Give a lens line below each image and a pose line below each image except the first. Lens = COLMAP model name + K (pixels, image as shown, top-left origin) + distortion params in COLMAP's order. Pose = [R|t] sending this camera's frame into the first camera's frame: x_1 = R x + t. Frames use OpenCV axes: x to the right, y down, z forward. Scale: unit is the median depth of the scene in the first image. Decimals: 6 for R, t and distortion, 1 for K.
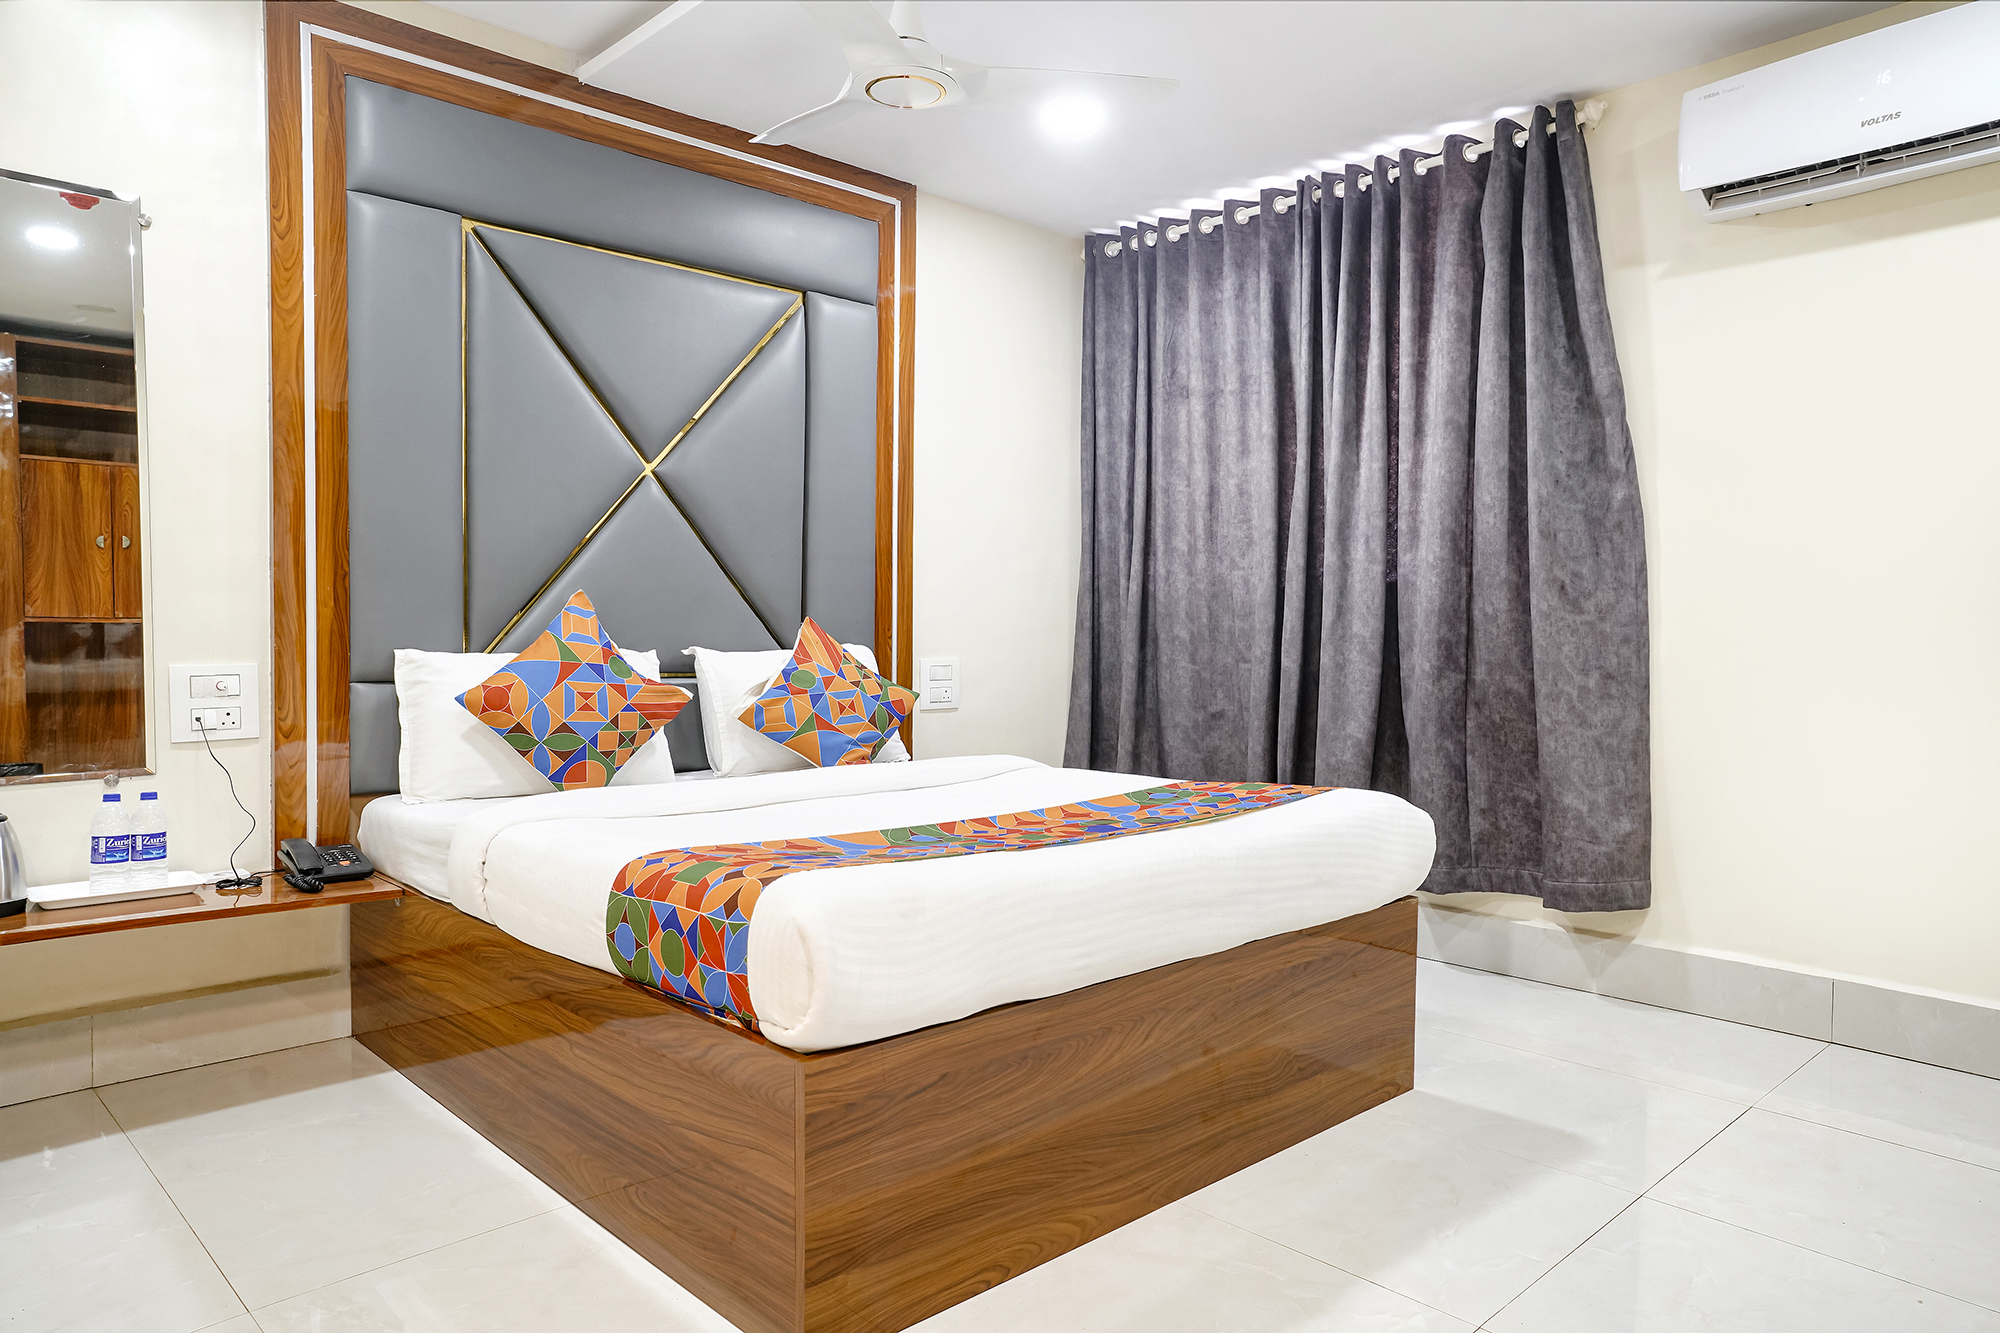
lens RADIAL K [[1278.4, 0, 1000.0], [0, 1278.4, 666.5], [0, 0, 1]] dist [-0.031846, 0.051049]
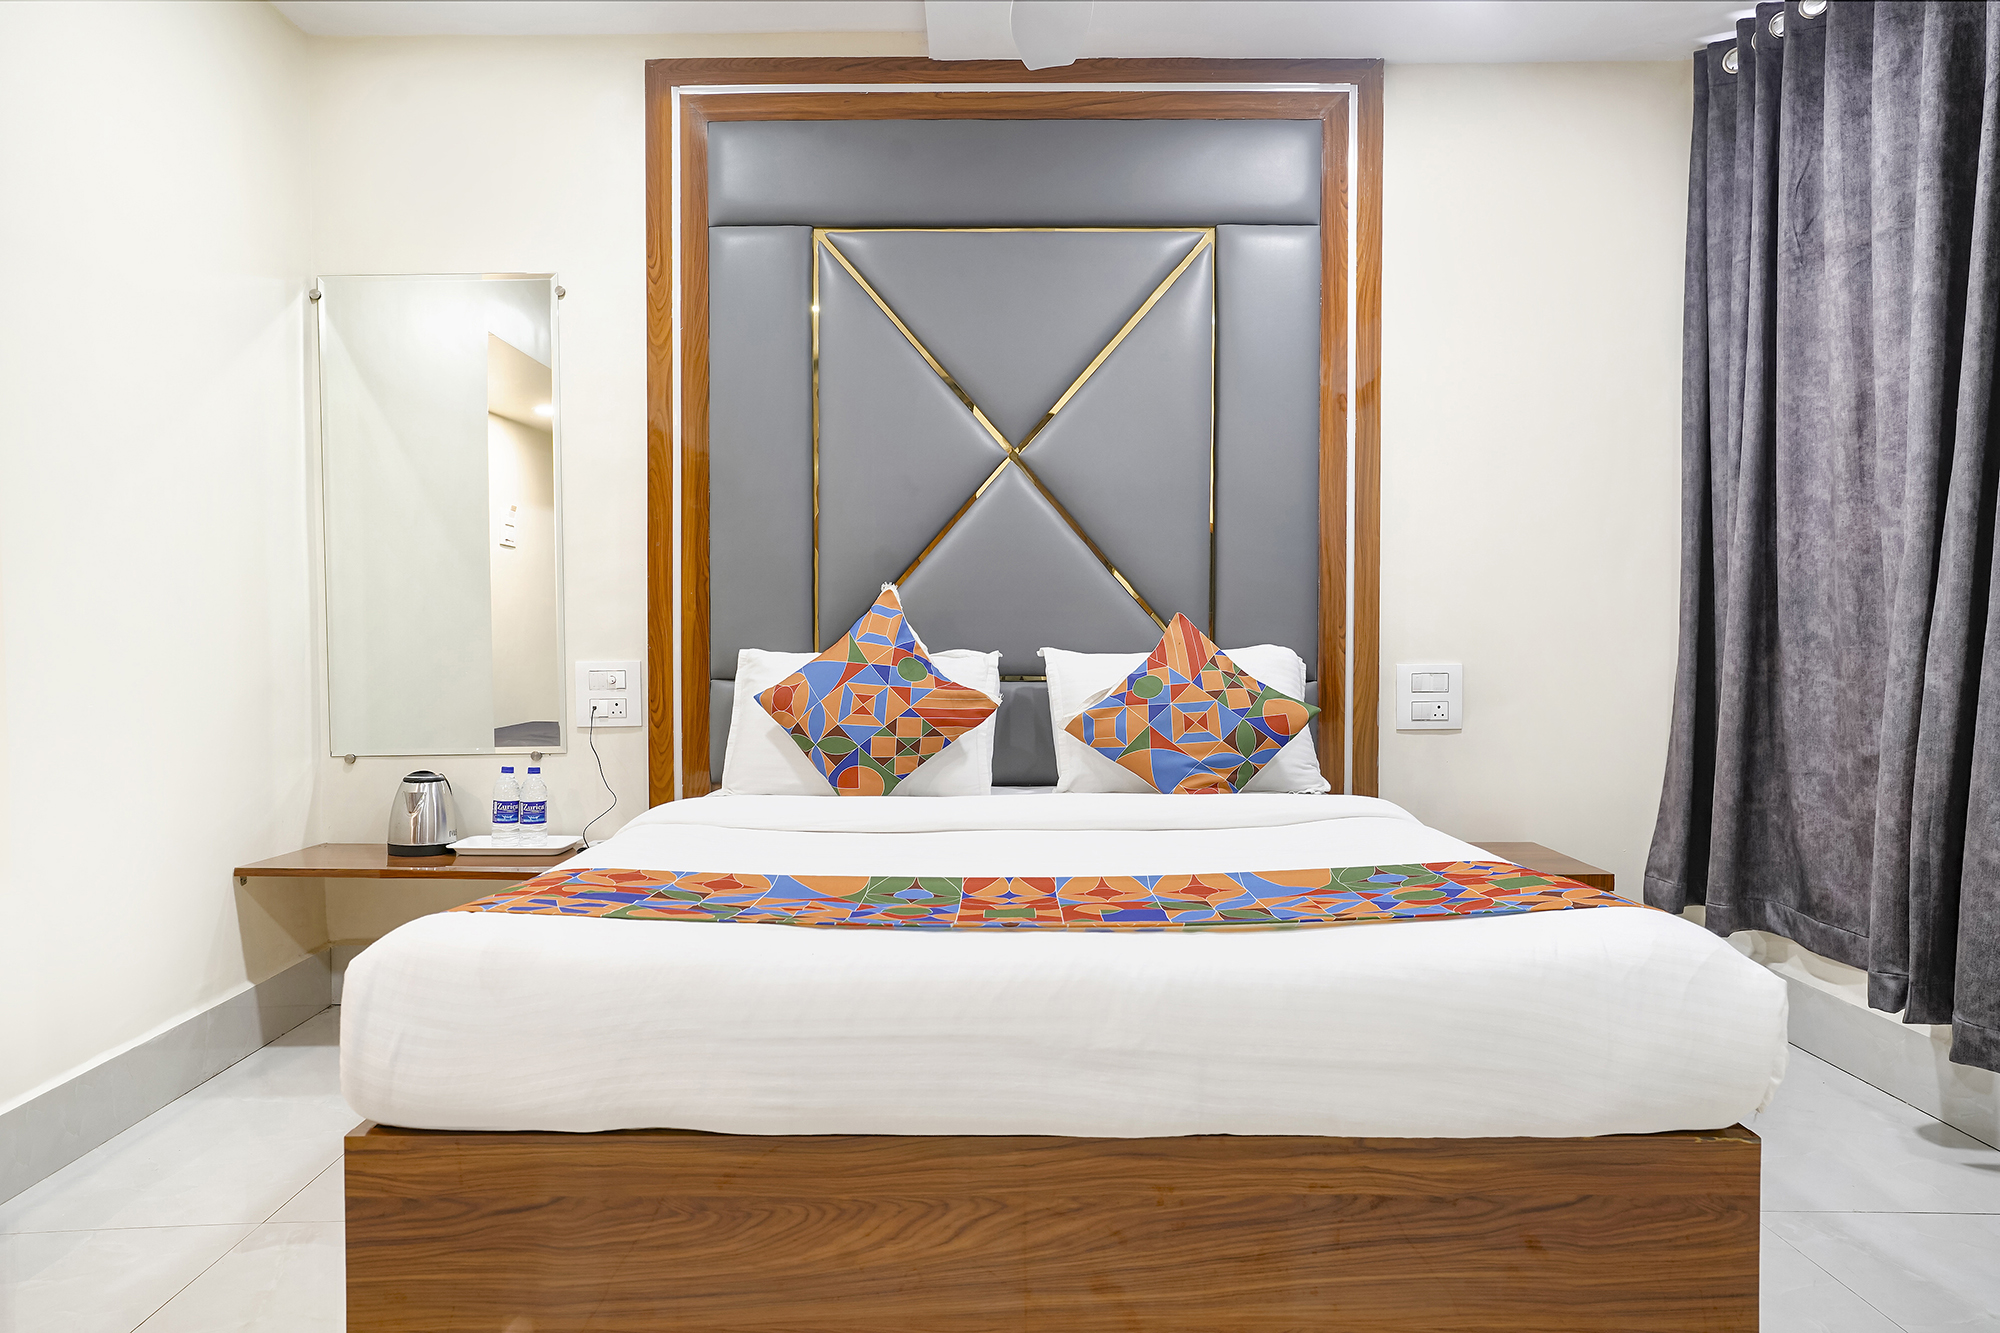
lens RADIAL K [[1278.4, 0, 1000.0], [0, 1278.4, 666.5], [0, 0, 1]] dist [-0.031846, 0.051049]
pose [[0.729577, 0.014760, -0.683739, 0.353366], [-0.013790, 0.999881, 0.006869, -0.007958], [0.683759, 0.004417, 0.729694, 0.317670]]
